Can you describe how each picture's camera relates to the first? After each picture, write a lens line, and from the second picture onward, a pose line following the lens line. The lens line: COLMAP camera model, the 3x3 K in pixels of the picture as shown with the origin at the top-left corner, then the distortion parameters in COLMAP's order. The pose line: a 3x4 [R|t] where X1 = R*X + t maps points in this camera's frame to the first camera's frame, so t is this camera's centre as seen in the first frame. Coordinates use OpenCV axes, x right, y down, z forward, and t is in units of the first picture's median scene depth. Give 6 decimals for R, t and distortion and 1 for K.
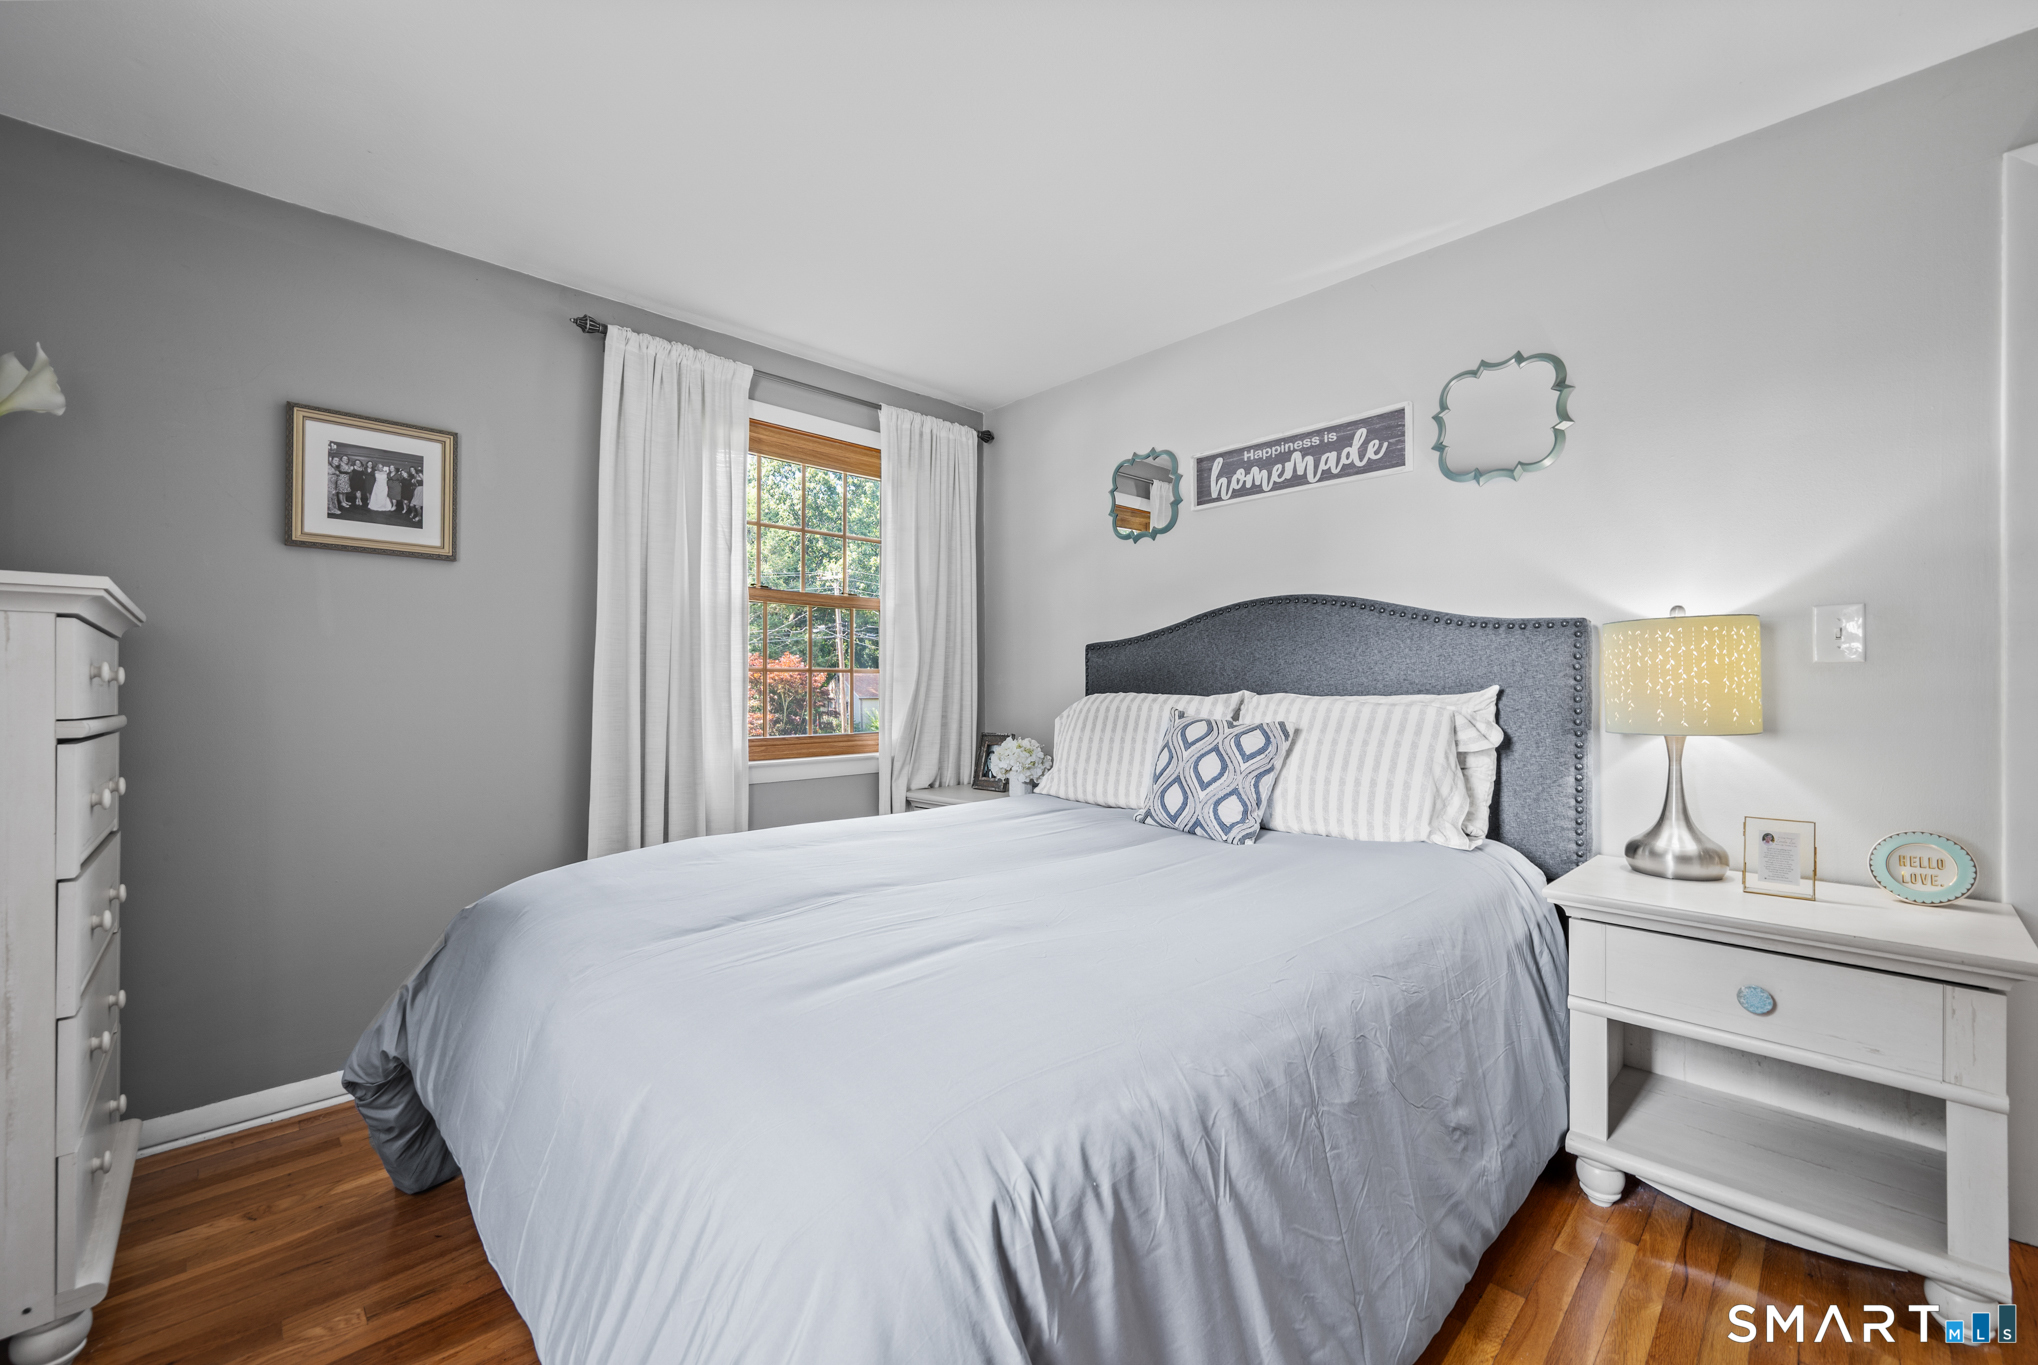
lens RADIAL K [[818.0, 0, 1026.1], [0, 818.0, 686.2], [0, 0, 1]] dist [-0.000846, -0.000165]
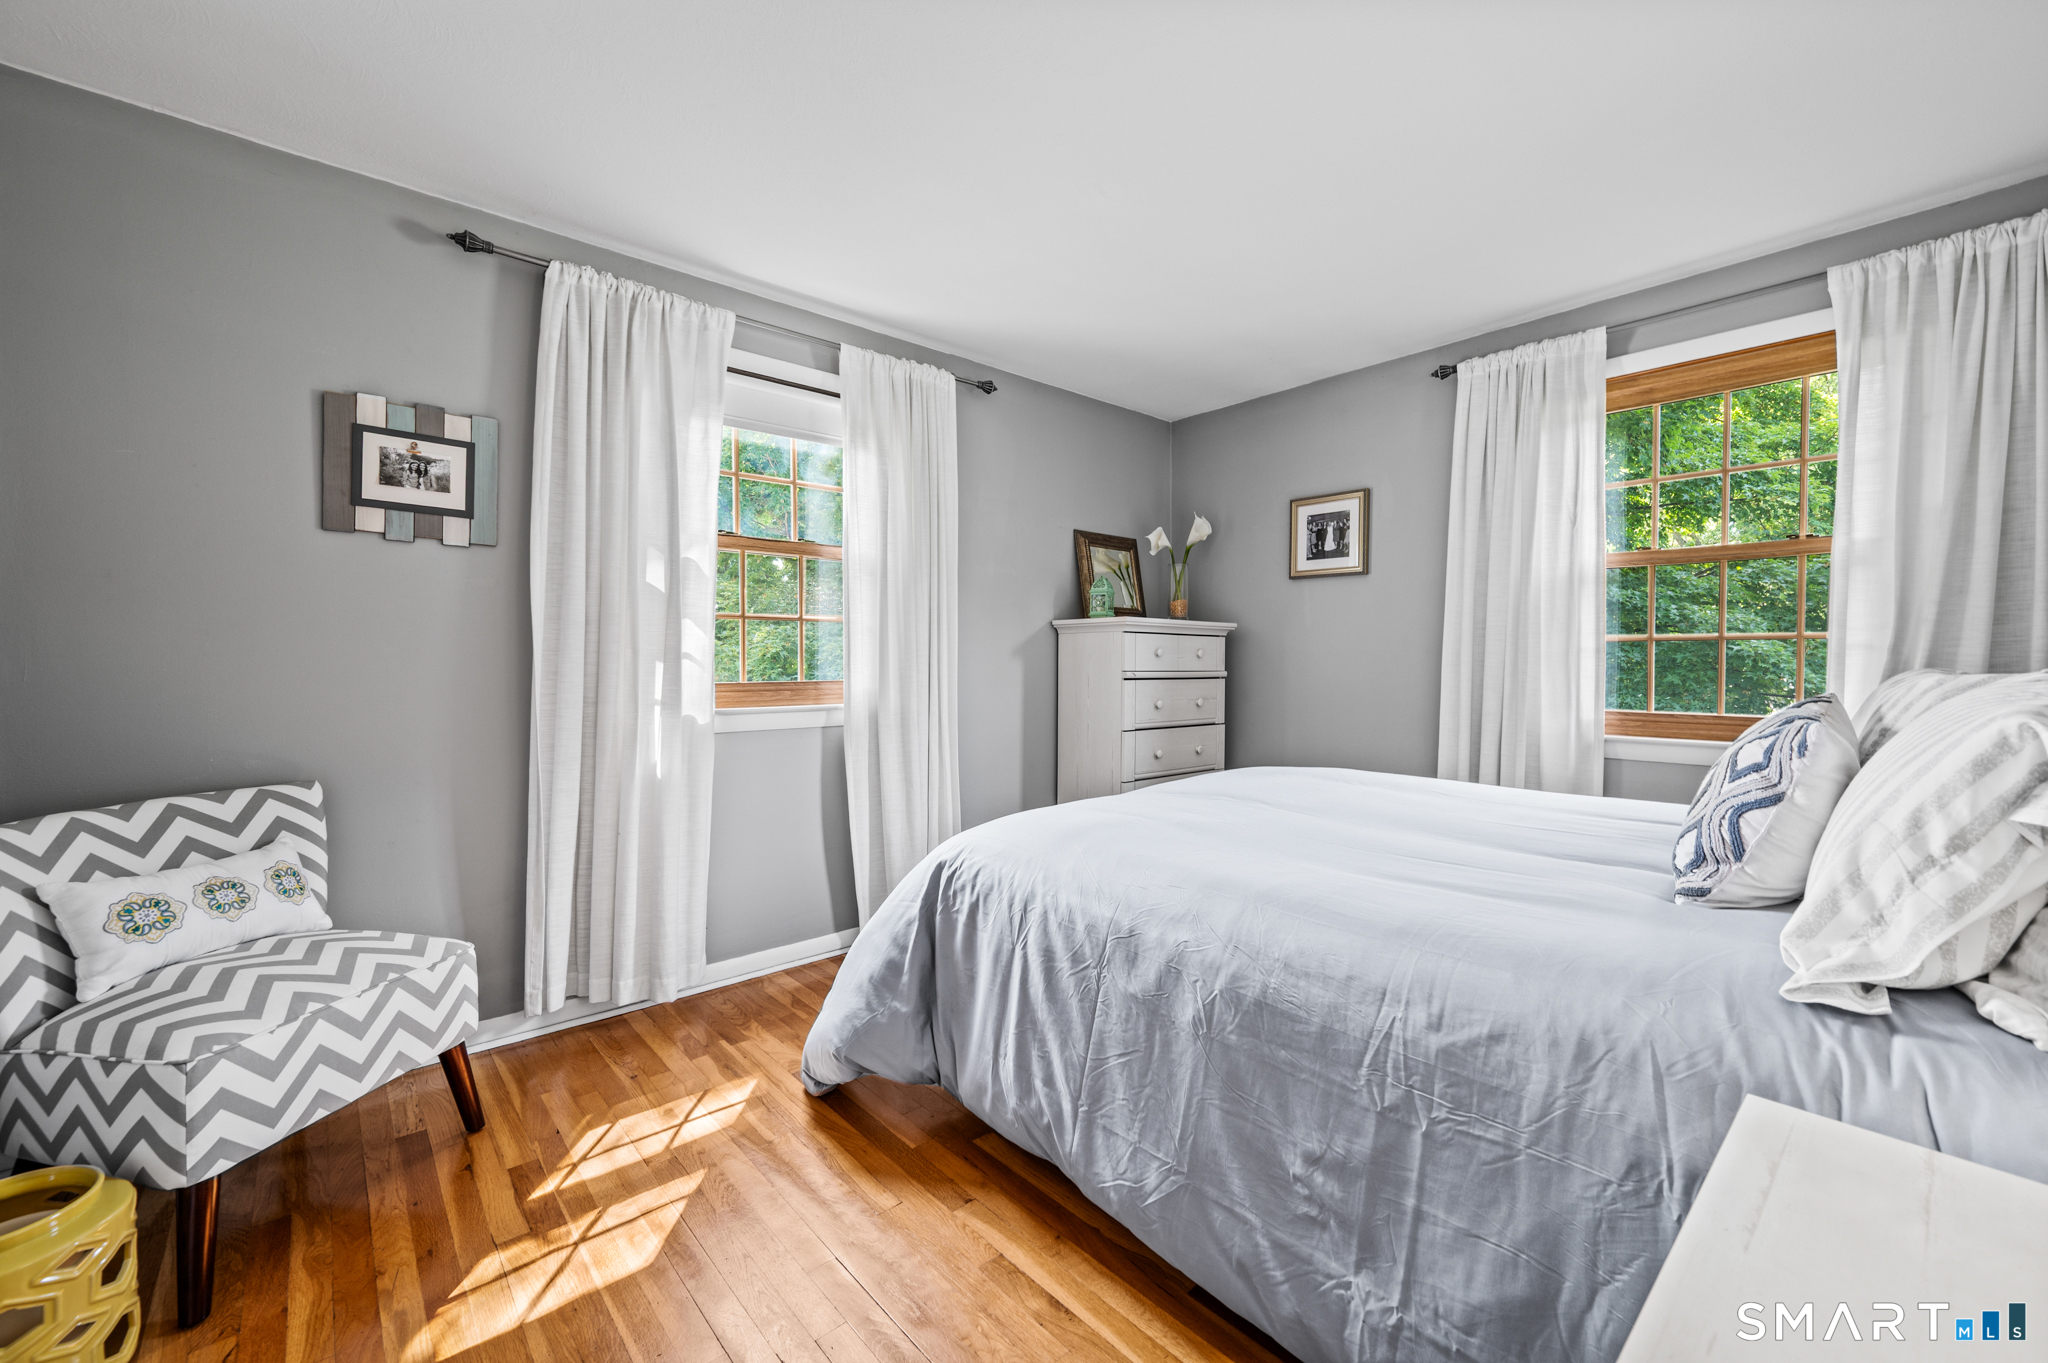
lens RADIAL K [[805.7, 0, 1031.0], [0, 805.7, 673.2], [0, 0, 1]] dist [0.002564, 0.000296]
pose [[-0.047002, 0.019749, -0.998700, 0.848863], [0.001229, 0.999805, 0.019713, -0.001062], [0.998894, -0.000301, -0.047017, 0.475563]]
